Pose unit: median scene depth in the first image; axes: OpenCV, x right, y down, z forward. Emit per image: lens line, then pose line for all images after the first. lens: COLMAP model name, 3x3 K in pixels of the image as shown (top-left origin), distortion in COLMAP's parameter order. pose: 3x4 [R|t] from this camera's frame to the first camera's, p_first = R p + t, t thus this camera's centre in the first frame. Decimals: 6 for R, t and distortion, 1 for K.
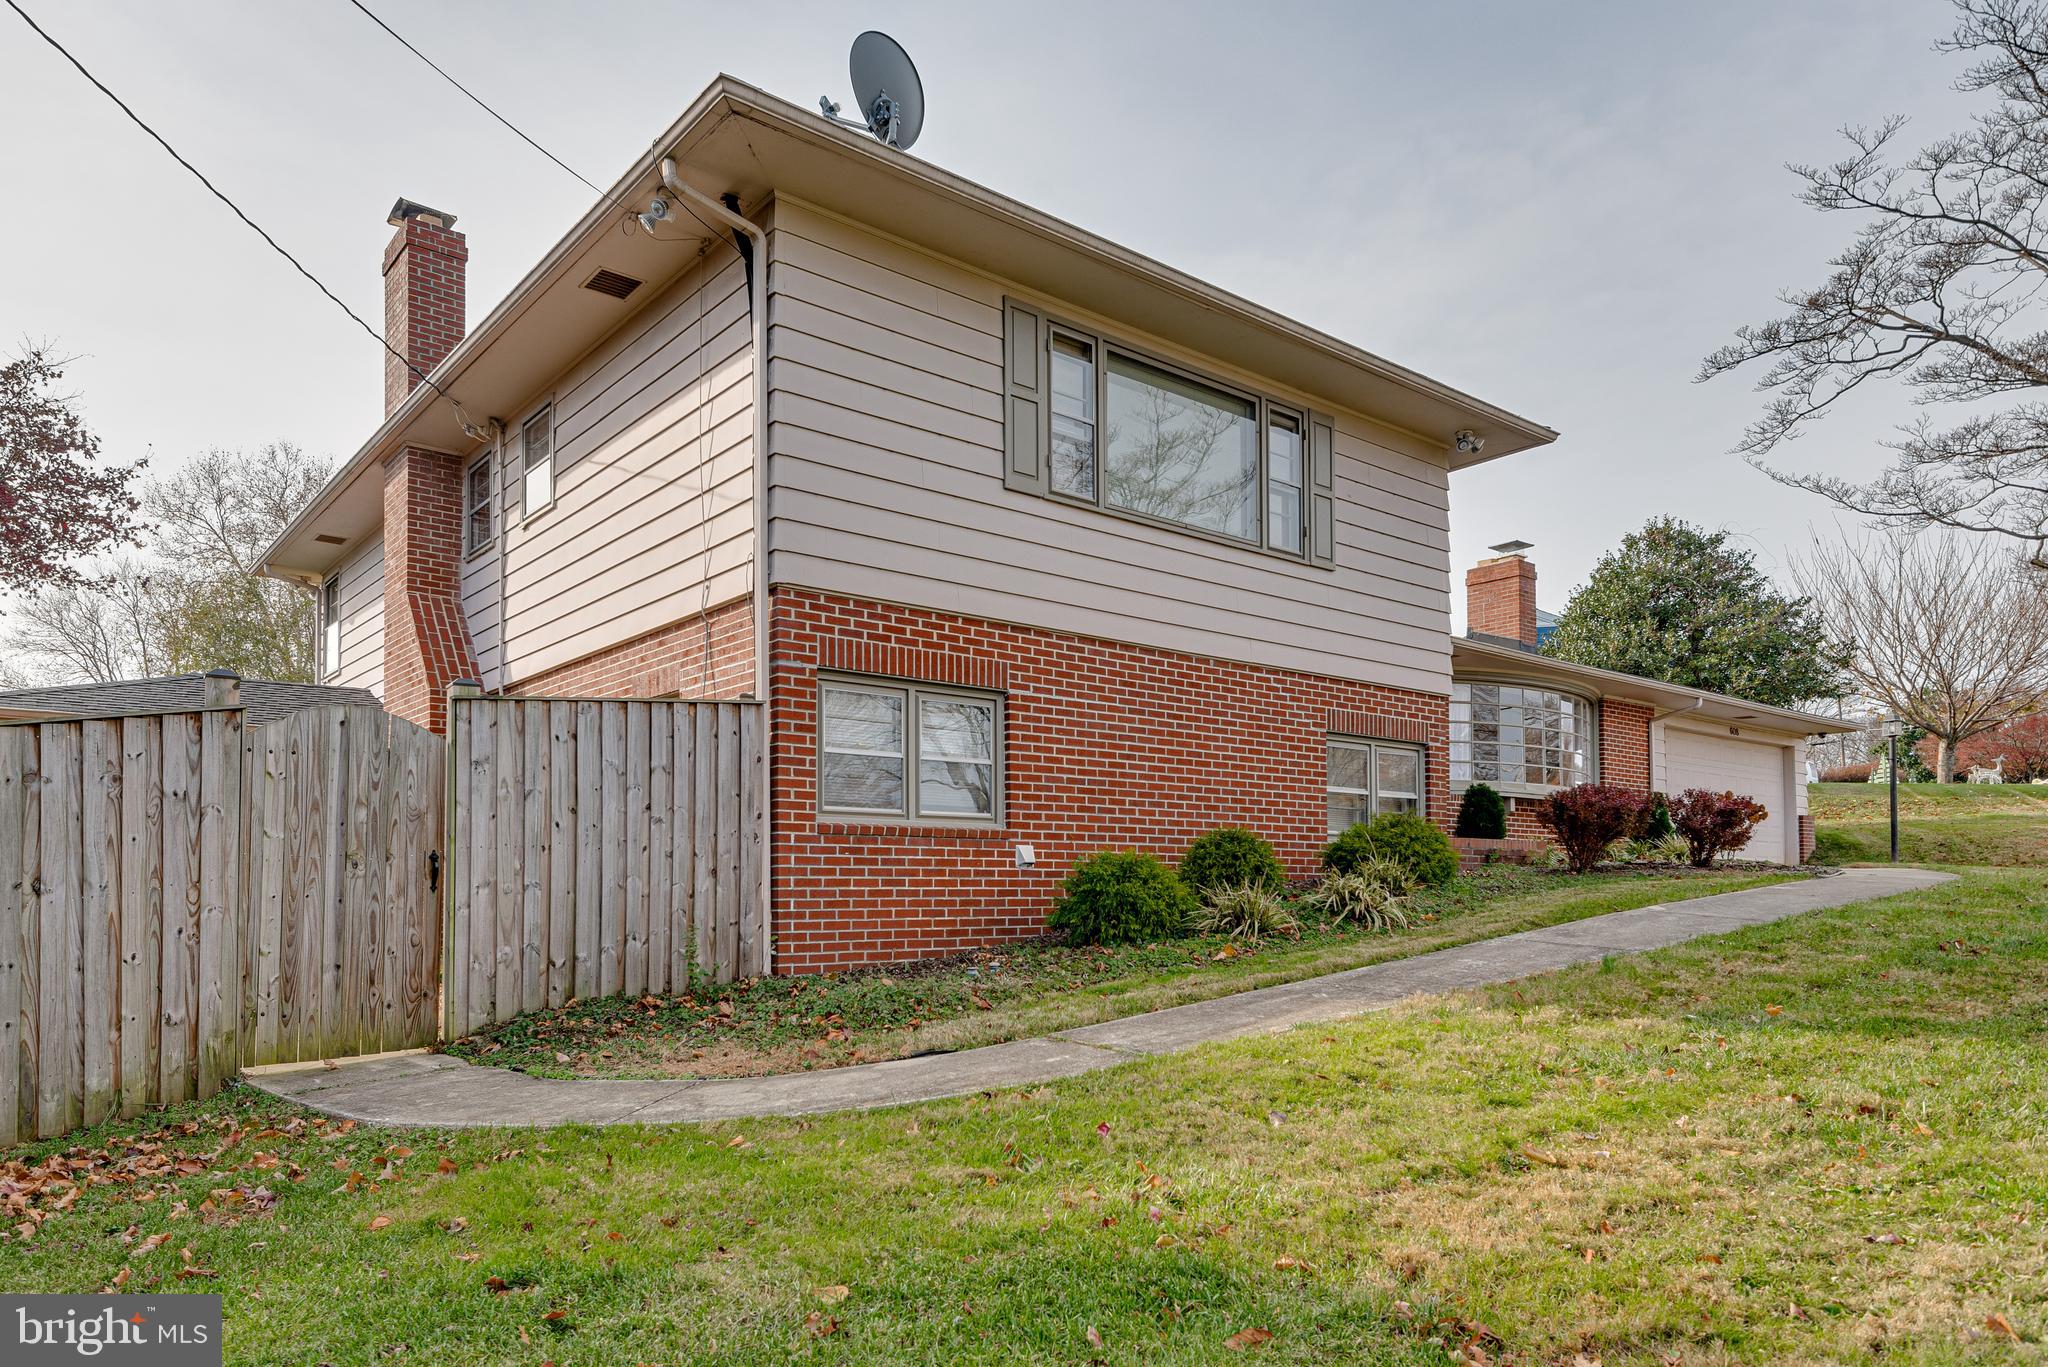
lens RADIAL K [[1317.3, 0, 1023.1], [0, 1317.3, 859.4], [0, 0, 1]] dist [0.007170, 0.000296]
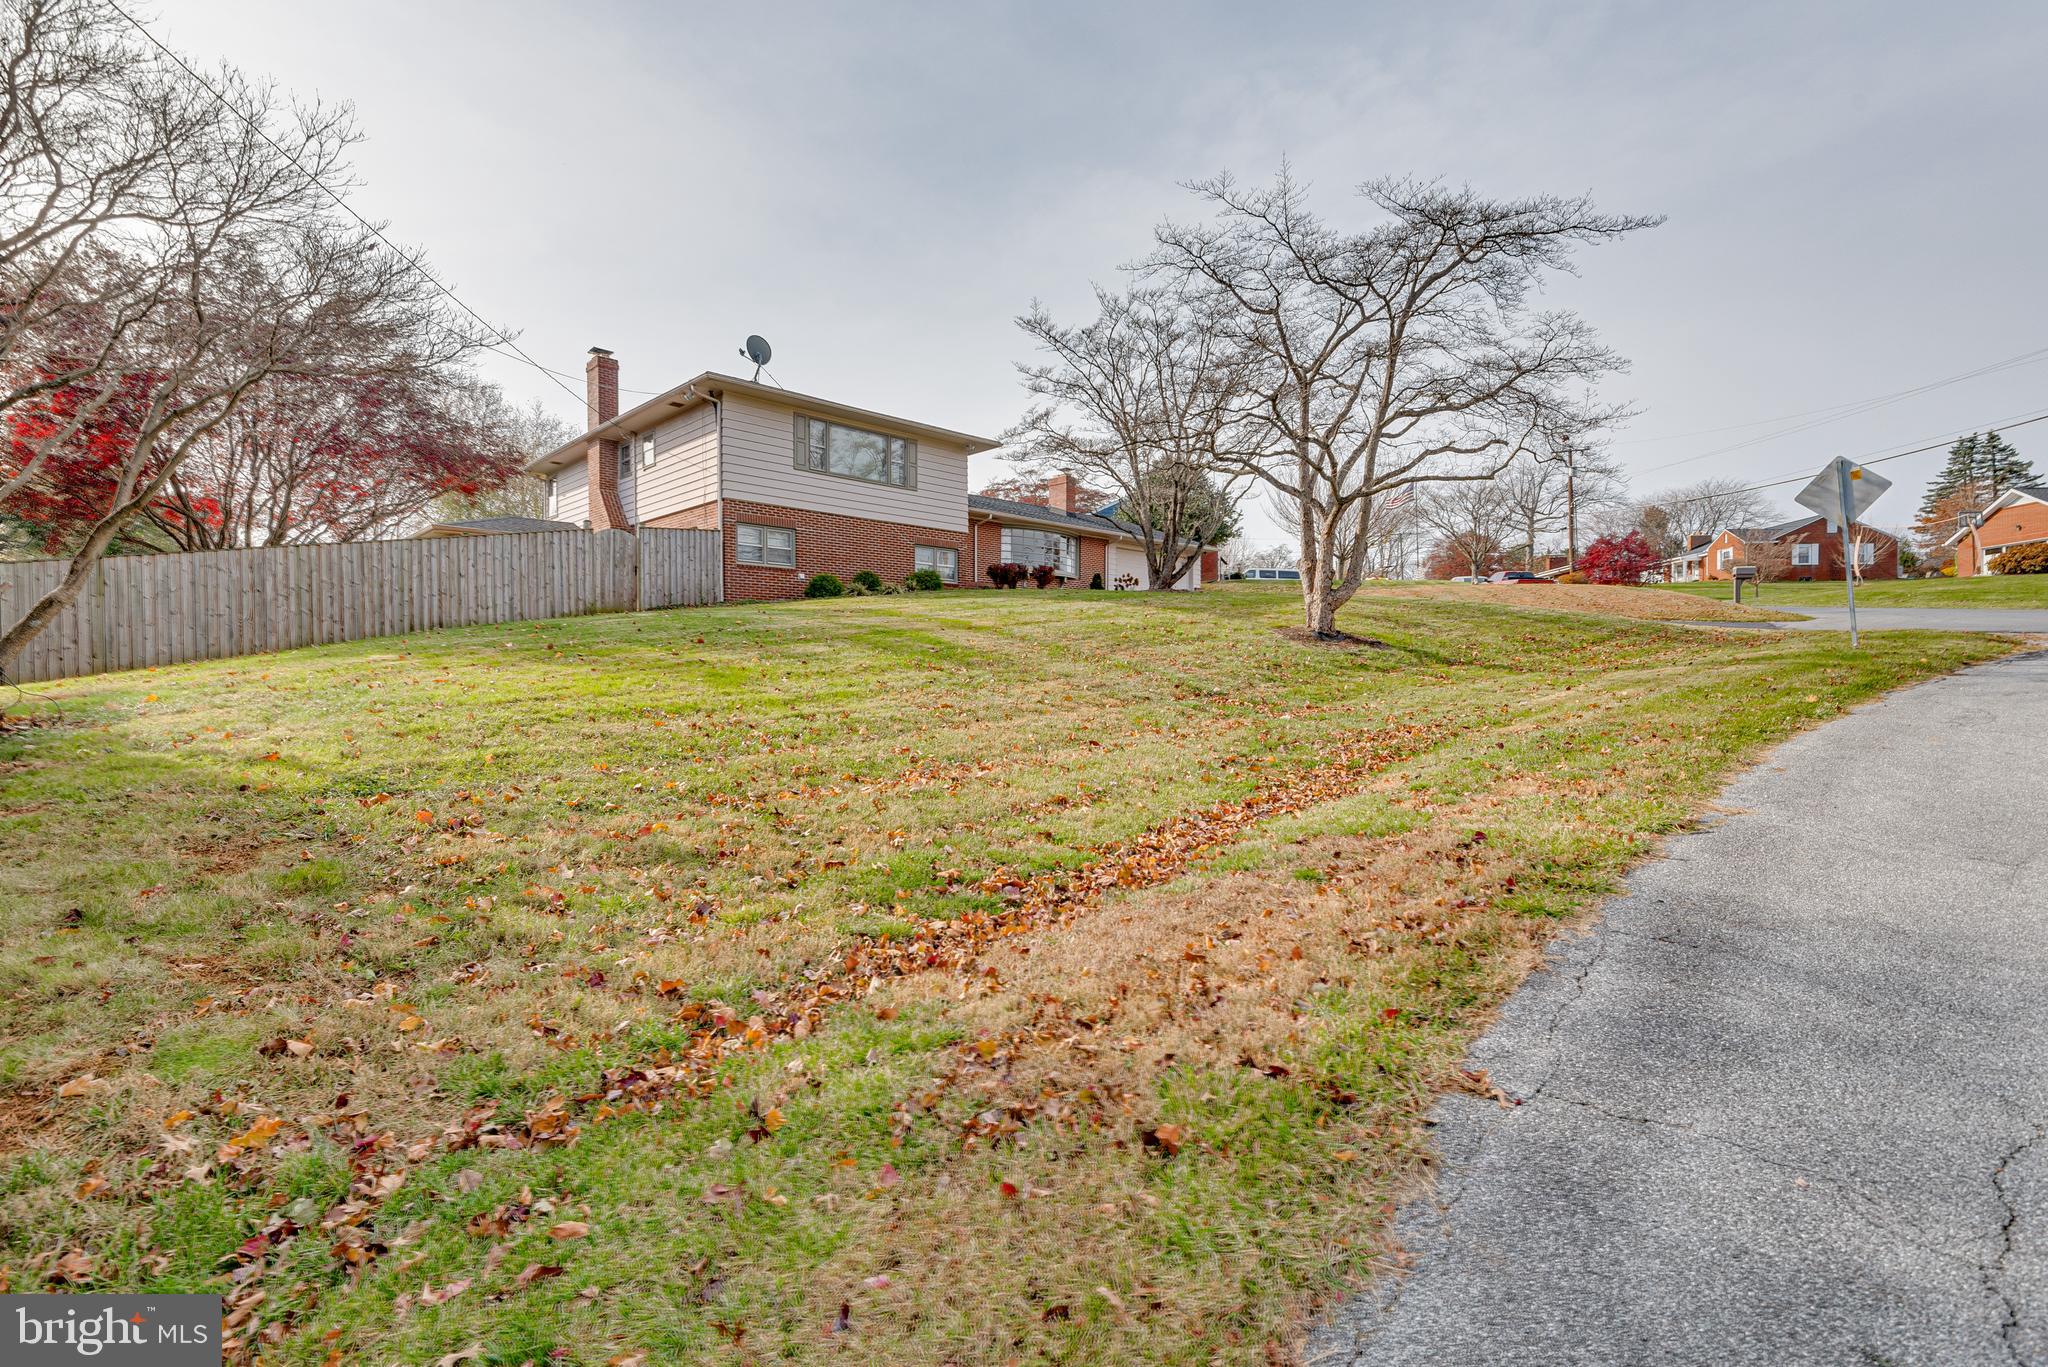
lens RADIAL K [[904.2, 0, 1024.0], [0, 904.2, 683.5], [0, 0, 1]] dist [0.029570, -0.019012]
pose [[0.996614, 0.002486, 0.082187, 0.401328], [-0.005886, 0.999135, 0.041158, 0.181886], [-0.082014, -0.041502, 0.995767, -1.468800]]
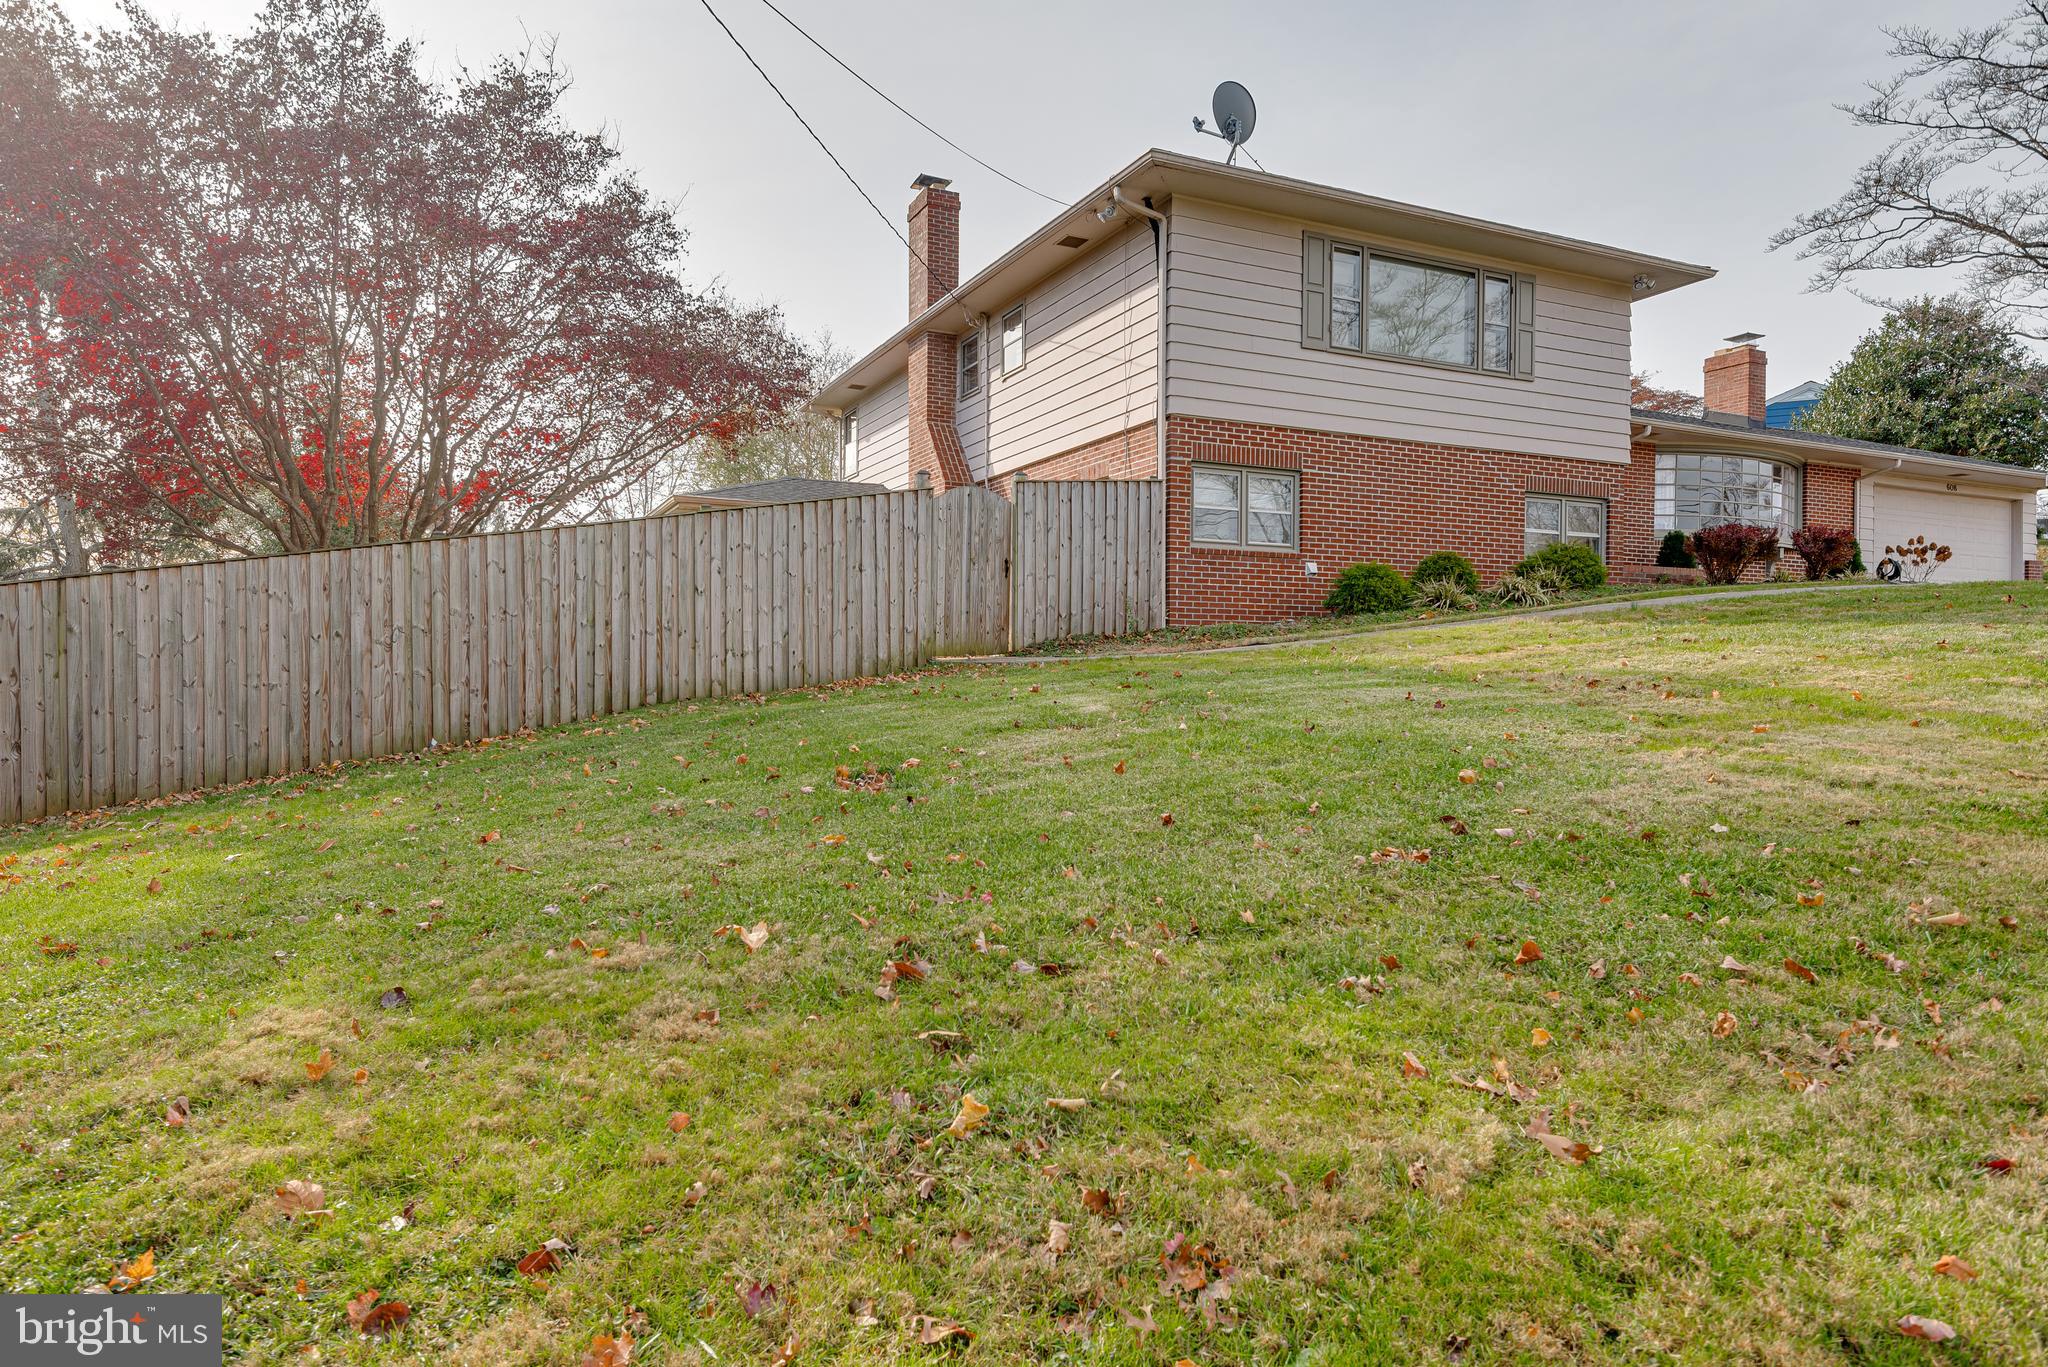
lens RADIAL K [[1218.9, 0, 1024.0], [0, 1218.9, 683.5], [0, 0, 1]] dist [0.048347, -0.037702]
pose [[0.970322, 0.011530, -0.241541, 0.025147], [-0.002676, 0.999313, 0.036952, 0.089781], [0.241801, -0.035209, 0.969687, -0.623956]]
